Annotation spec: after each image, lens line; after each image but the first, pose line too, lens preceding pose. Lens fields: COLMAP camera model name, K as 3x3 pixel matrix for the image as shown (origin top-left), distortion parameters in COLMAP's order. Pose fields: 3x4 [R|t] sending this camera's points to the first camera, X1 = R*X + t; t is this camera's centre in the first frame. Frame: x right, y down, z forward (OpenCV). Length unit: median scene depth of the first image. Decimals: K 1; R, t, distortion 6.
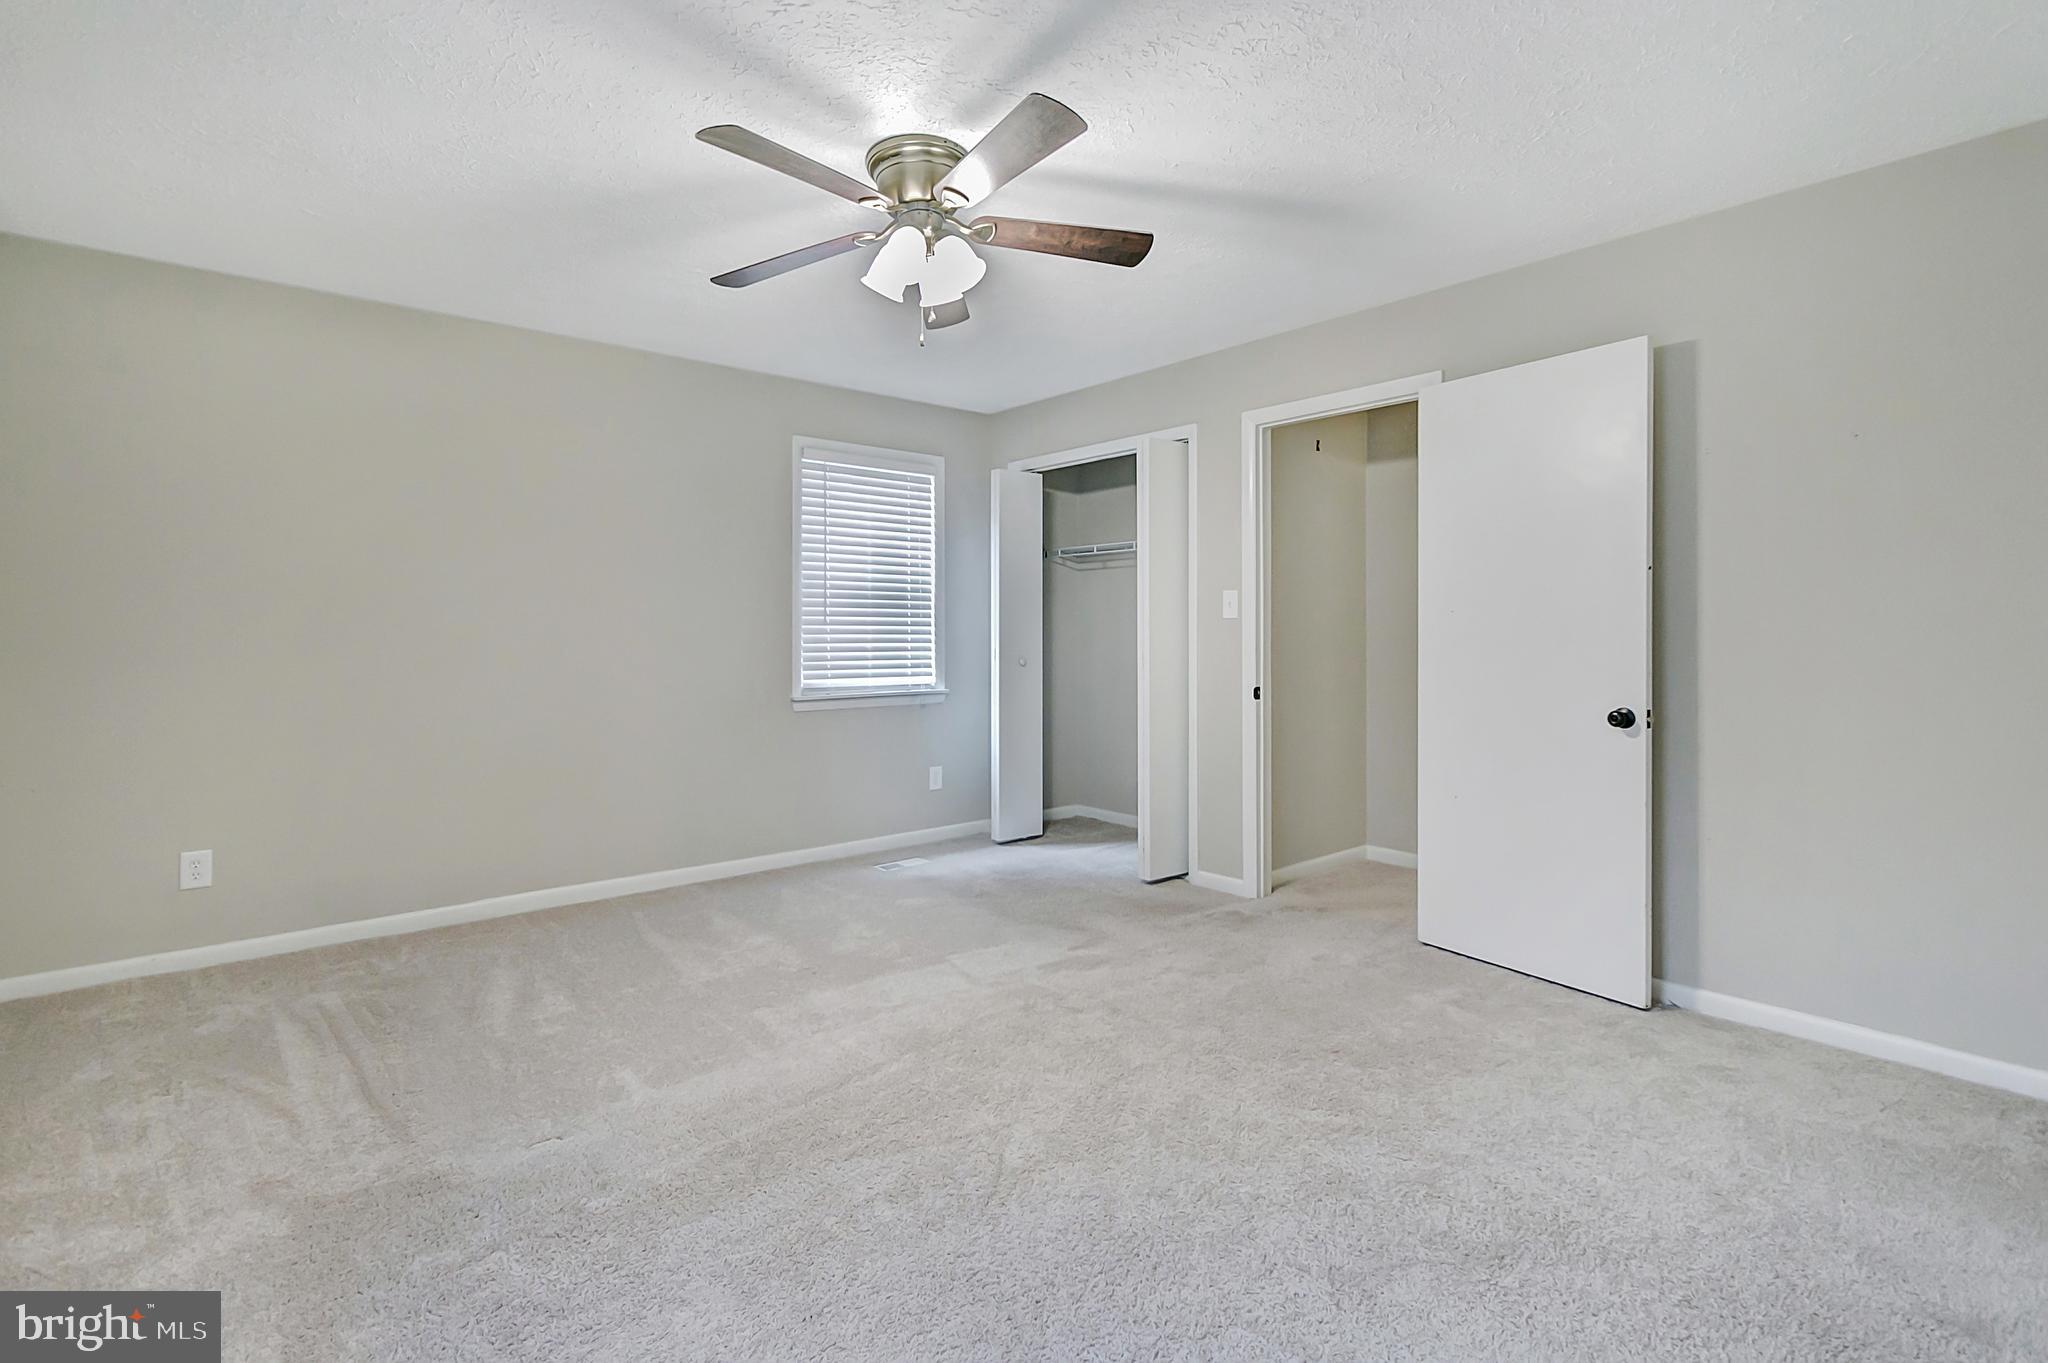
lens RADIAL K [[961.6, 0, 1020.9], [0, 961.6, 637.3], [0, 0, 1]] dist [-0.000542, -0.000048]
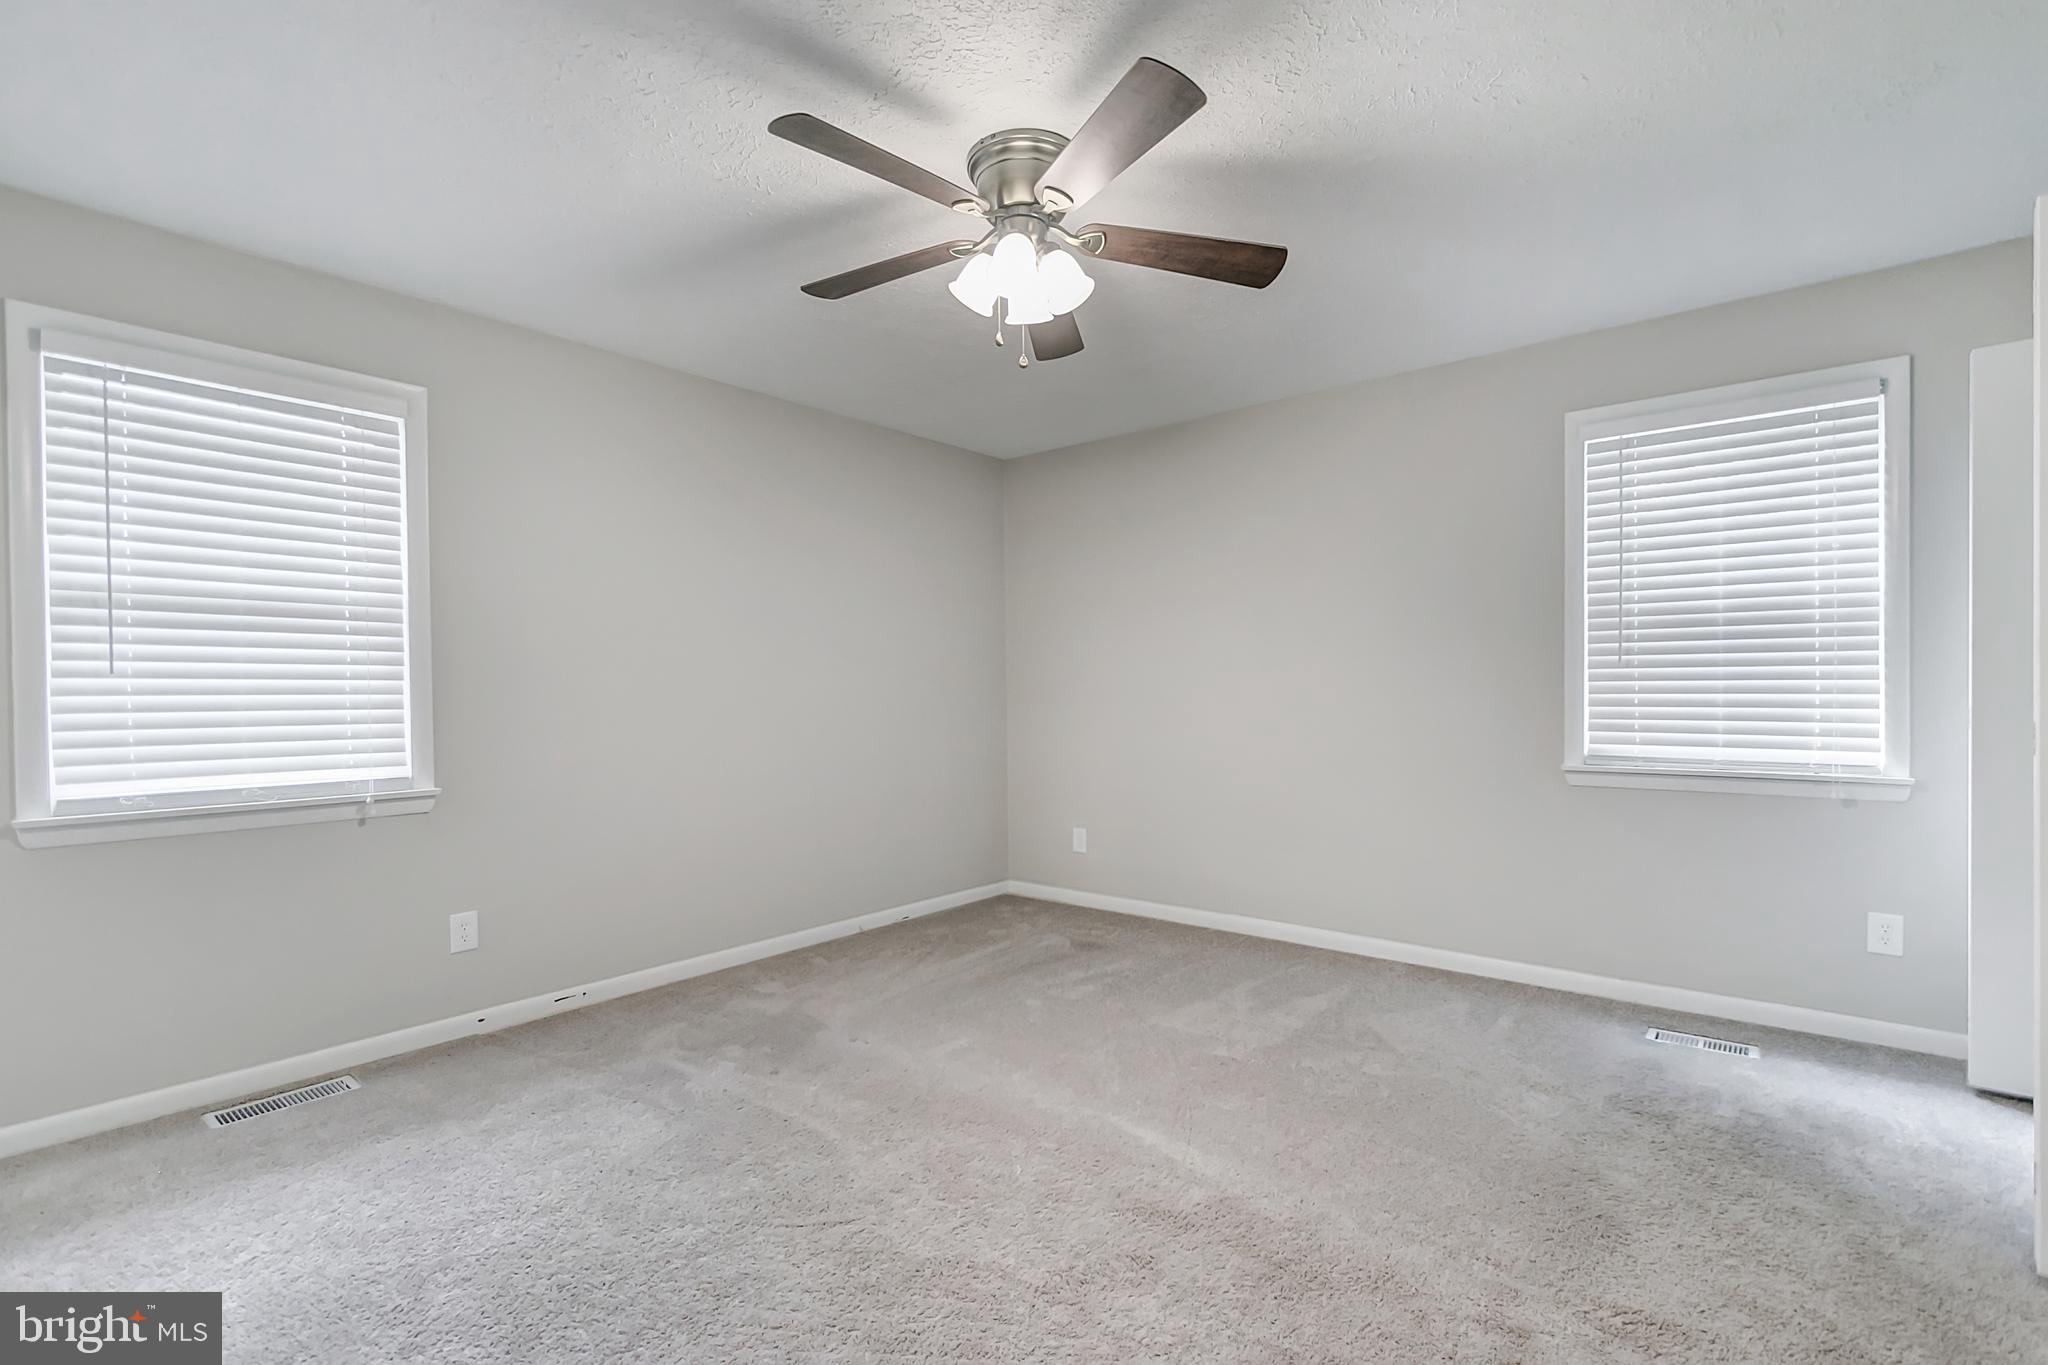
lens RADIAL K [[942.9, 0, 1022.8], [0, 942.9, 684.8], [0, 0, 1]] dist [0.000393, -0.000139]
pose [[0.173126, -0.012126, -0.984825, 0.548911], [-0.004644, 0.999903, -0.013128, 0.014770], [0.984889, 0.006847, 0.173053, 0.605039]]
